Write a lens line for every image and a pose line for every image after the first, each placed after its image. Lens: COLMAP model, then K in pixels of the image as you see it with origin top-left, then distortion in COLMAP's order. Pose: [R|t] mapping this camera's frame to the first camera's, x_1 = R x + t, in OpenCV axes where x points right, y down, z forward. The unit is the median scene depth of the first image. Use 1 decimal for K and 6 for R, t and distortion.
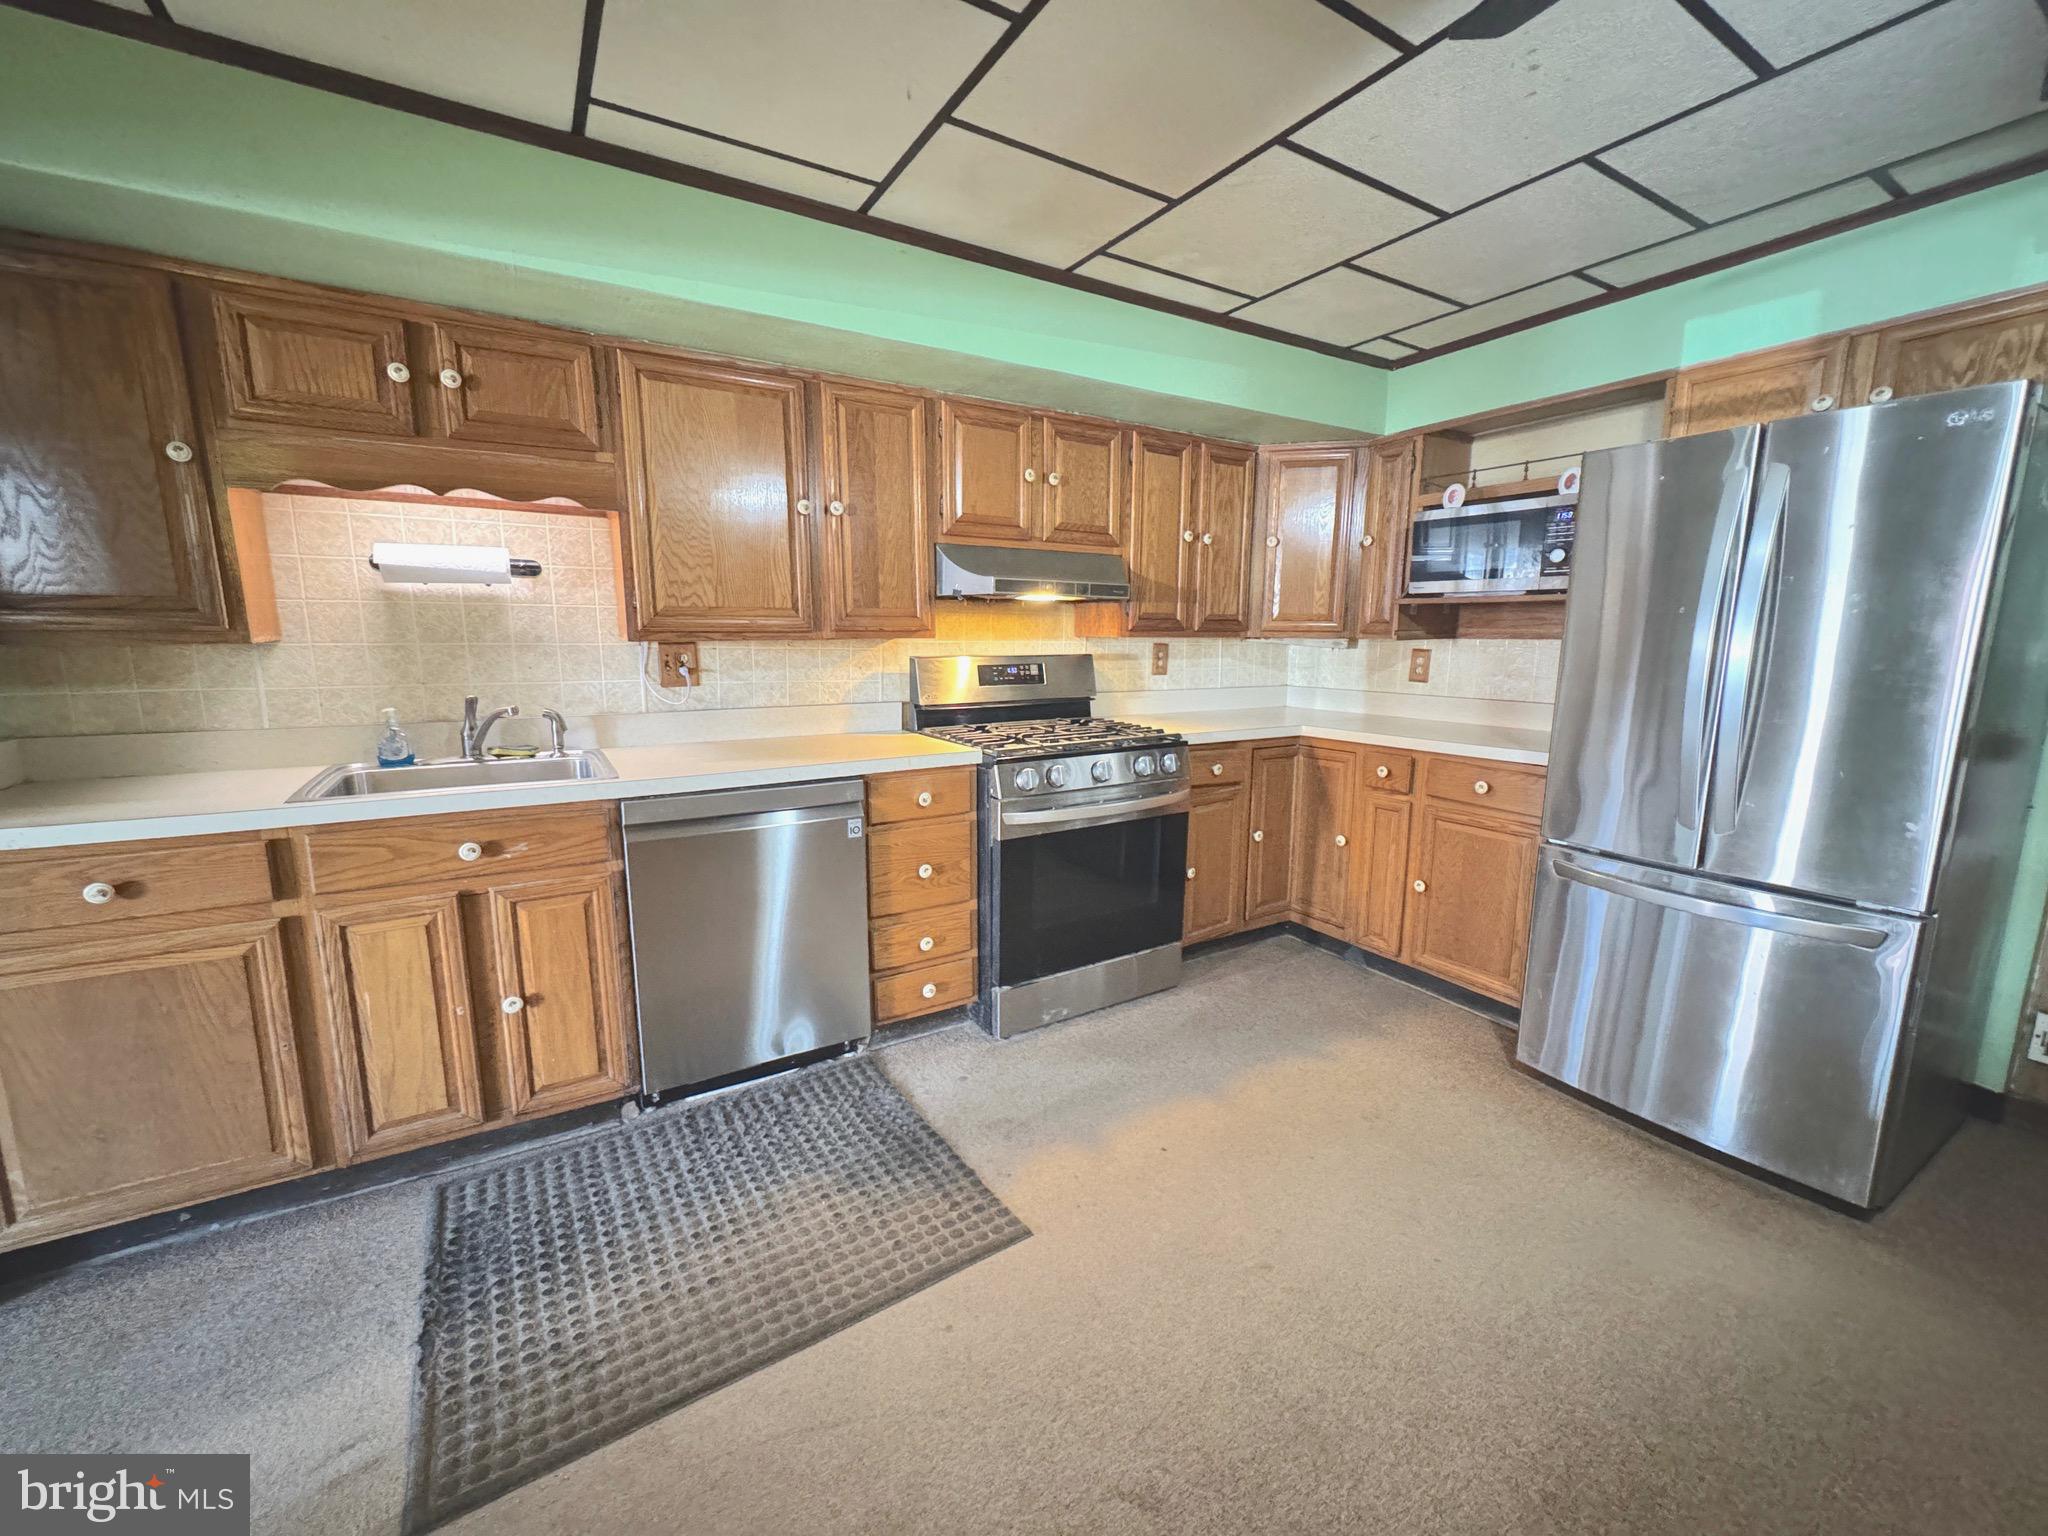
lens RADIAL K [[819.5, 0, 1027.5], [0, 819.5, 772.3], [0, 0, 1]] dist [-0.000931, -0.000198]
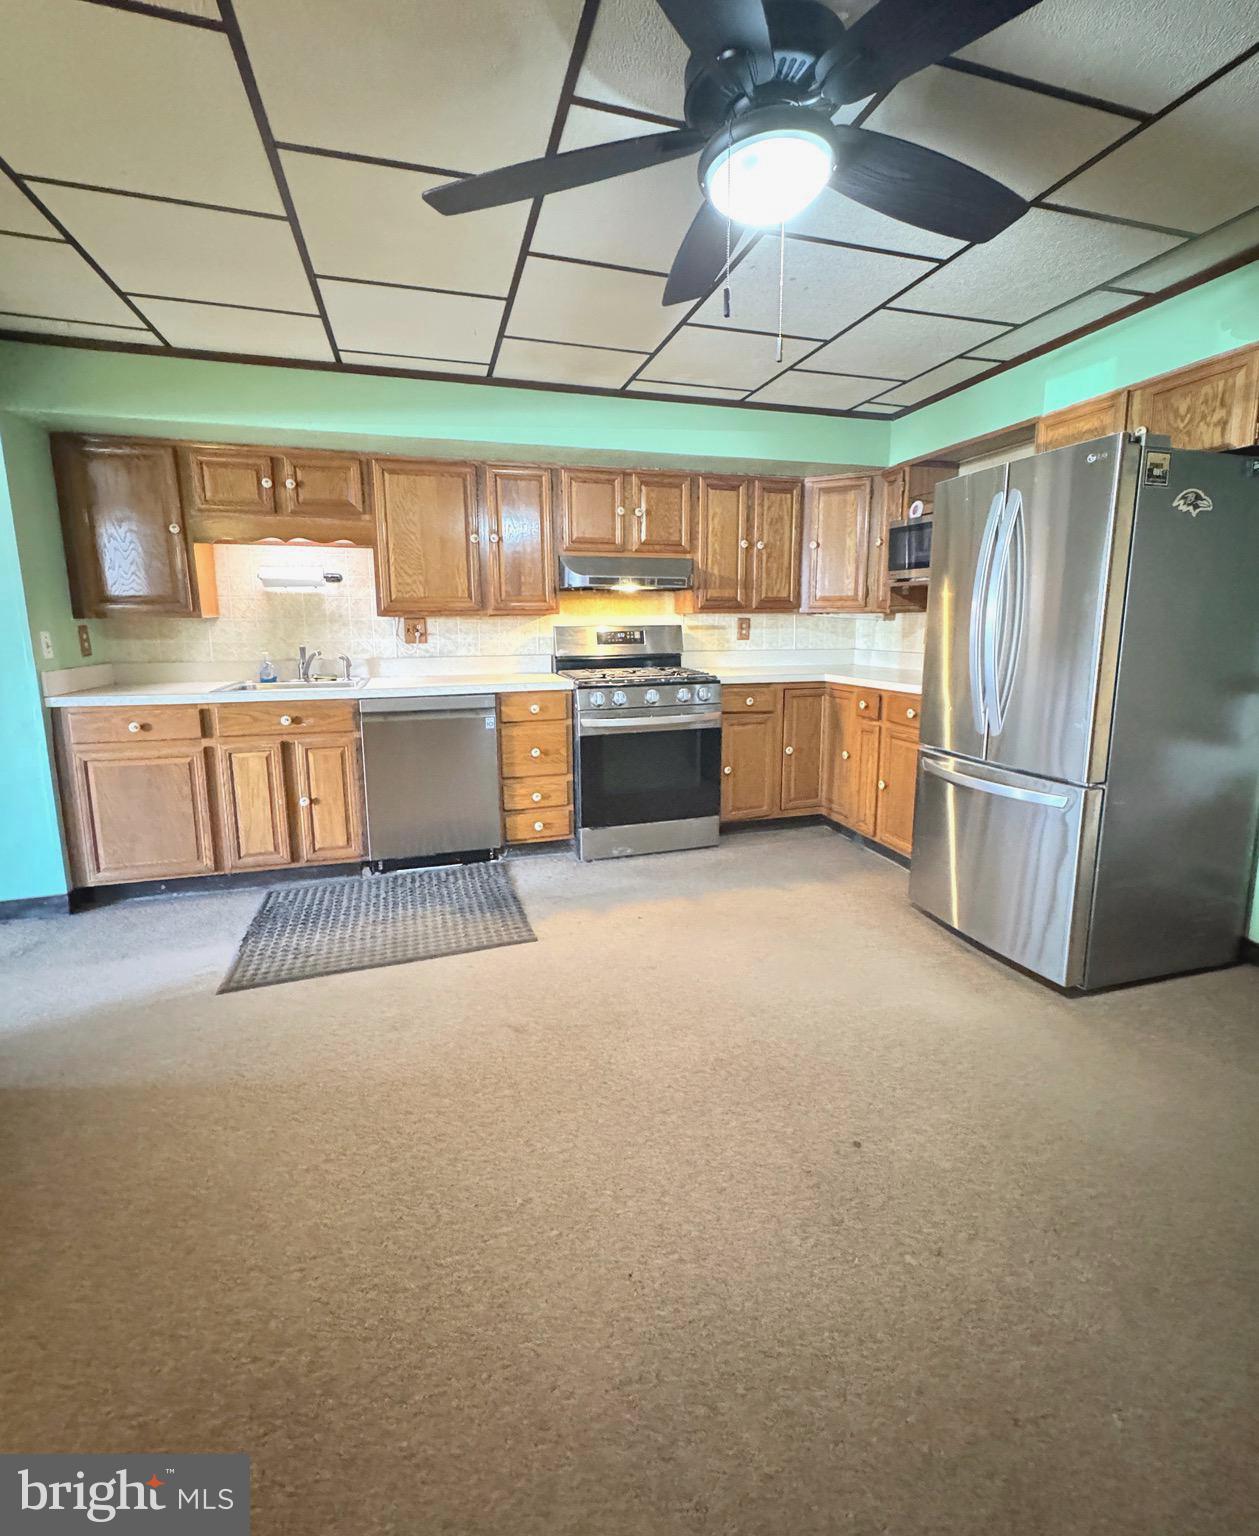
lens RADIAL K [[677.6, 0, 632.1], [0, 677.6, 725.4], [0, 0, 1]] dist [0.000140, -0.000015]
pose [[0.967263, 0.029873, -0.252013, 0.455410], [-0.033239, 0.999406, -0.009110, 0.078395], [0.251591, 0.017189, 0.967681, -0.318005]]
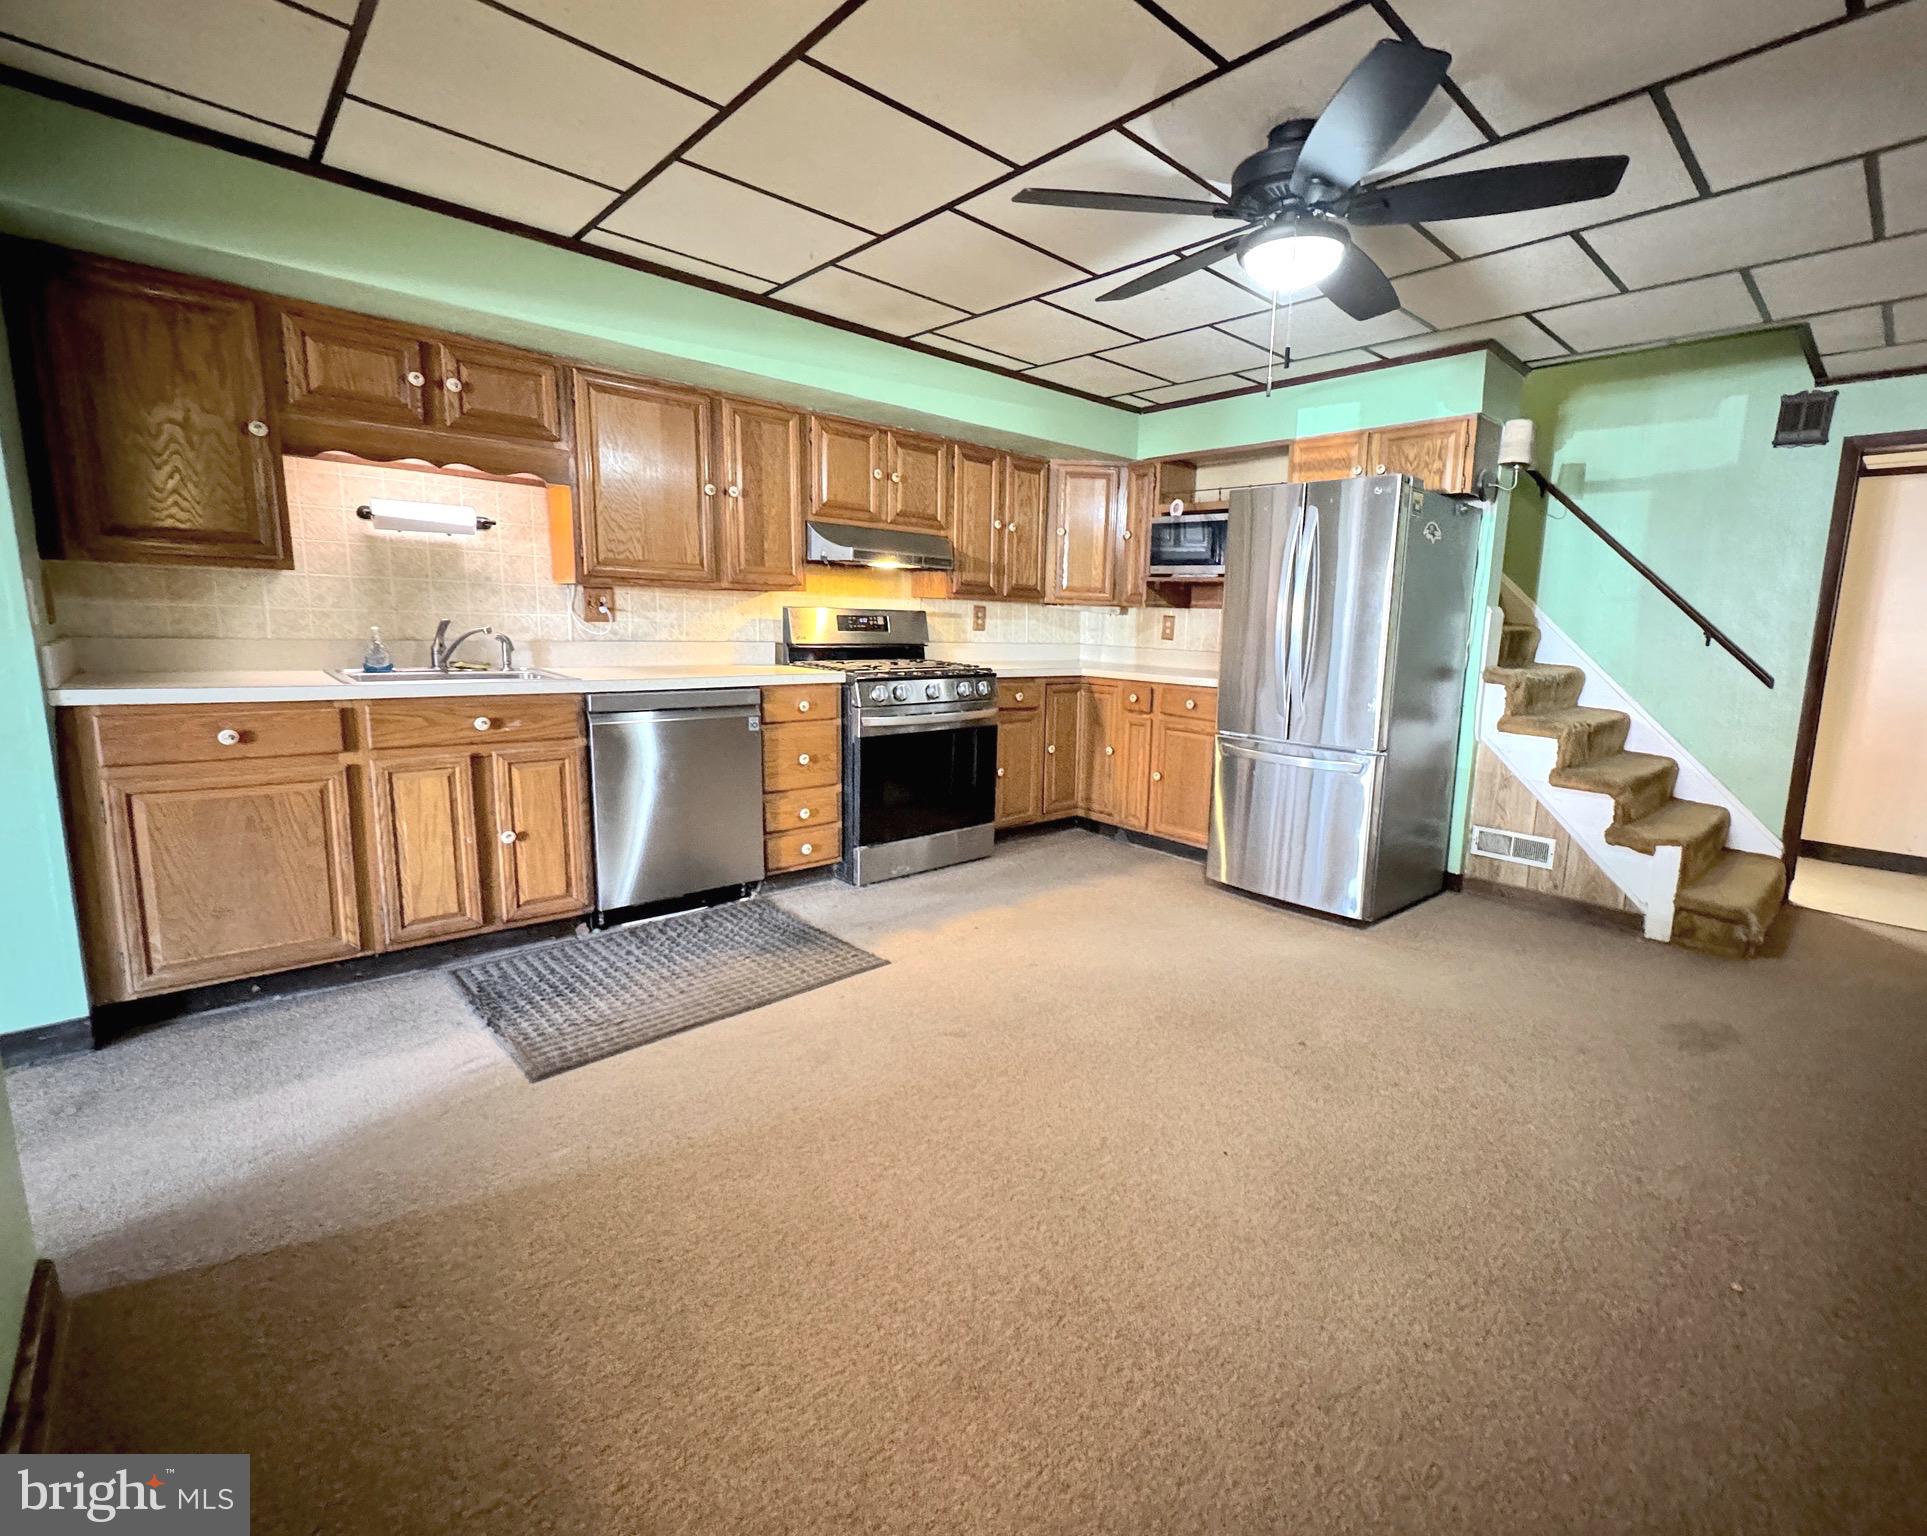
lens RADIAL K [[872.5, 0, 1071.7], [0, 872.5, 755.0], [0, 0, 1]] dist [0.000358, -0.000260]
pose [[0.970290, -0.008102, 0.241810, -0.048377], [0.009835, 0.999934, -0.005962, 0.140201], [-0.241746, 0.008163, 0.970305, -0.583828]]
